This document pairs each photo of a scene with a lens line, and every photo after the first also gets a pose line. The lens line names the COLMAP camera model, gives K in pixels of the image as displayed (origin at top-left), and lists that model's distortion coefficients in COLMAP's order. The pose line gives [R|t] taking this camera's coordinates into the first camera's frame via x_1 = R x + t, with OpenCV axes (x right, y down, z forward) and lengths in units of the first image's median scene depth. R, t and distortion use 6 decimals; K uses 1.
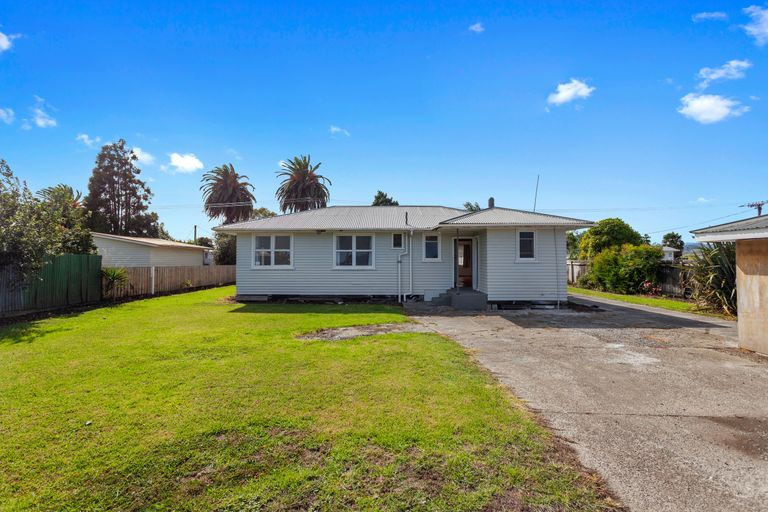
lens RADIAL K [[368.1, 0, 384.0], [0, 368.1, 256.0], [0, 0, 1]] dist [0.004070, 0.000777]
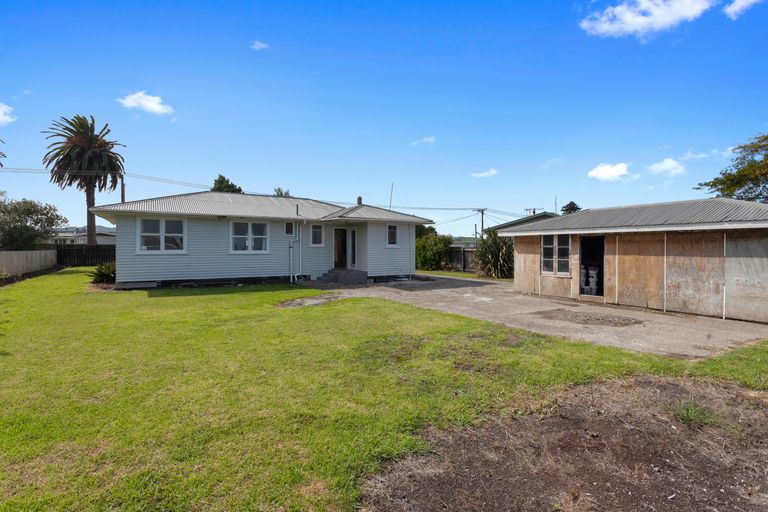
lens RADIAL K [[368.1, 0, 384.0], [0, 368.1, 256.0], [0, 0, 1]] dist [0.004070, 0.000777]
pose [[0.844109, -0.009382, 0.536090, -0.330434], [-0.010450, 0.999369, 0.033945, 0.001707], [-0.536070, -0.034255, 0.843478, -0.130972]]
